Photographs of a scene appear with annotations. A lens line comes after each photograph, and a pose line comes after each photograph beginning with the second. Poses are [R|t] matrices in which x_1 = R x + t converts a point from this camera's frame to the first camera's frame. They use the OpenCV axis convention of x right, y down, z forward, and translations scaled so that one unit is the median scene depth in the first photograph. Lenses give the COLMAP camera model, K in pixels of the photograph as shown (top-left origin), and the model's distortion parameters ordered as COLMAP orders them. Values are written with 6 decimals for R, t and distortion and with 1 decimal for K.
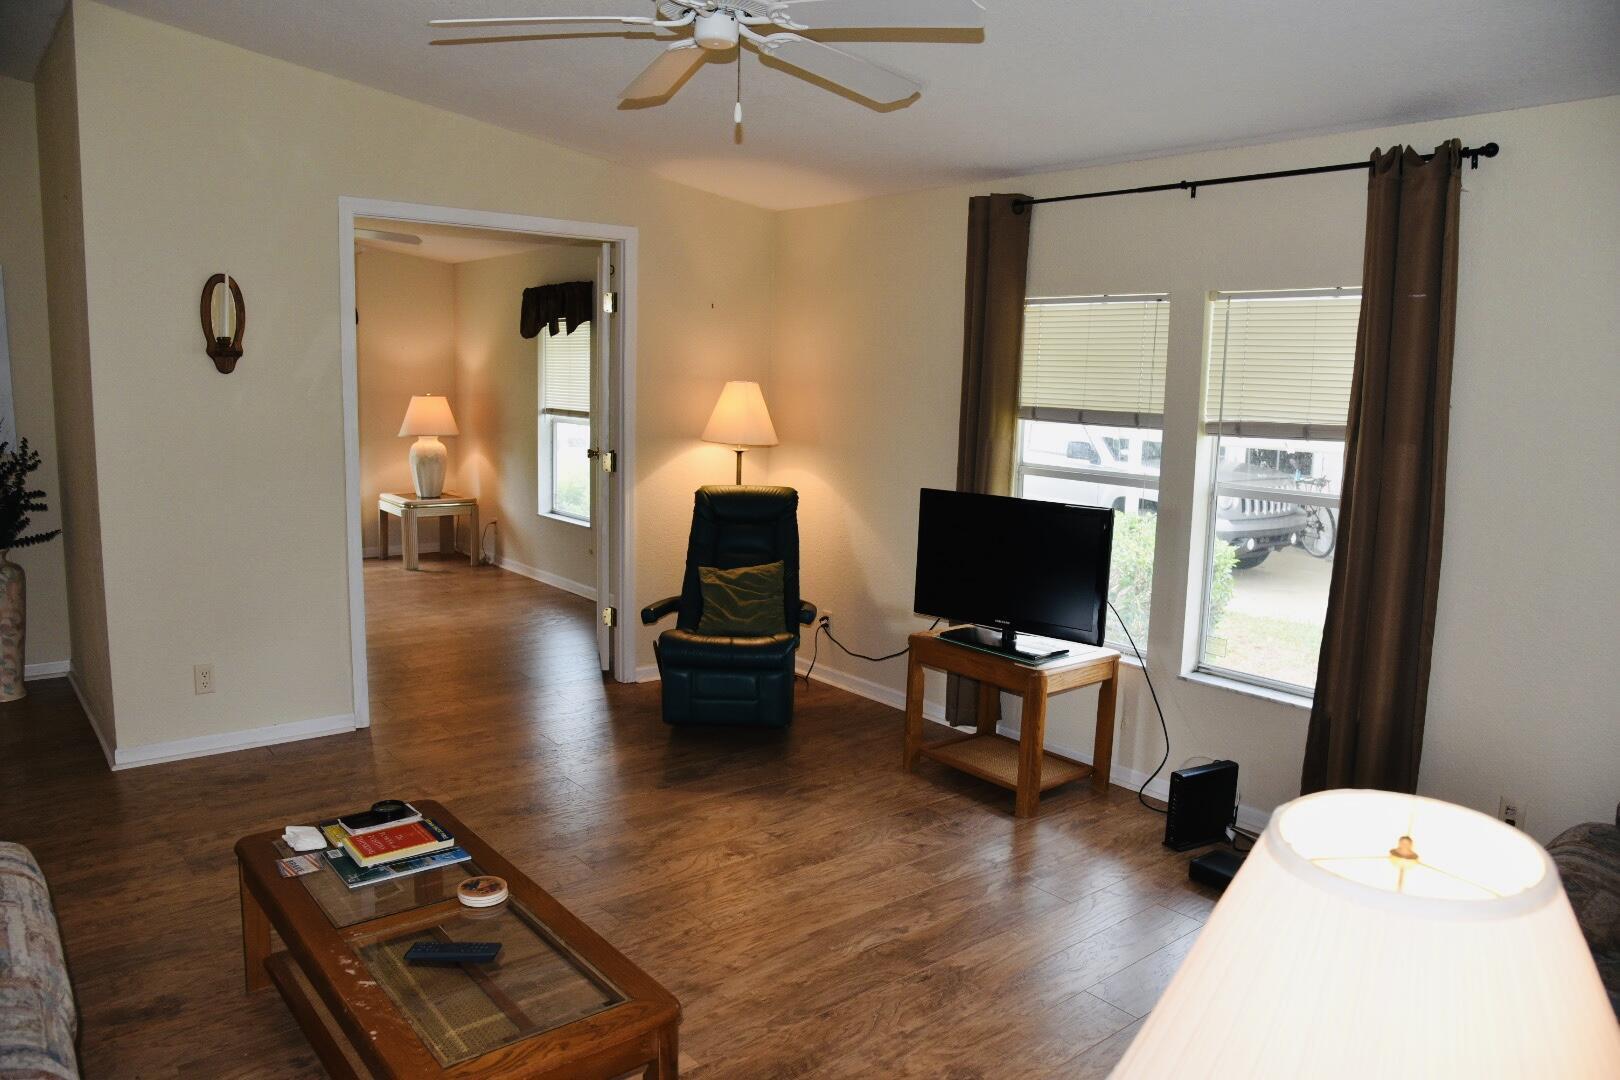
lens RADIAL K [[1140.4, 0, 809.0], [0, 1140.4, 540.3], [0, 0, 1]] dist [-0.087539, 0.003112]
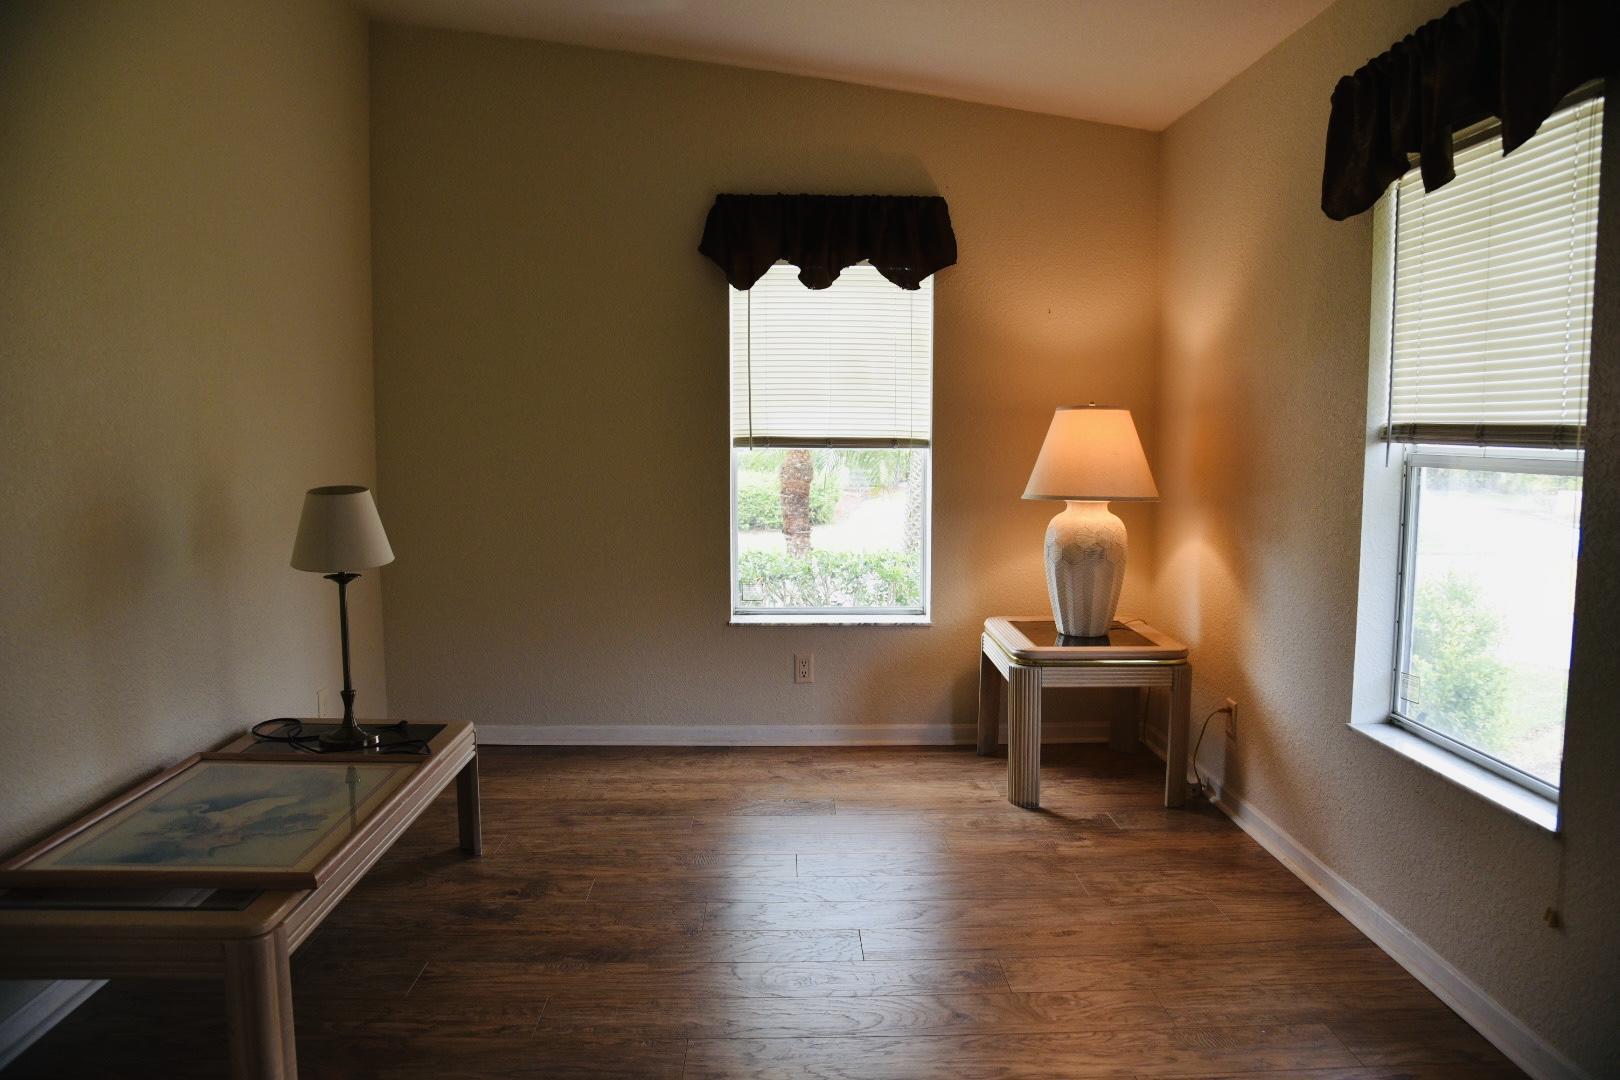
lens RADIAL K [[1140.4, 0, 804.5], [0, 1140.4, 544.6], [0, 0, 1]] dist [-0.087539, 0.003112]
pose [[0.798210, 0.036951, -0.601245, -0.158405], [-0.067639, 0.997303, -0.028506, -0.054708], [0.598570, 0.063421, 0.798556, 0.582452]]
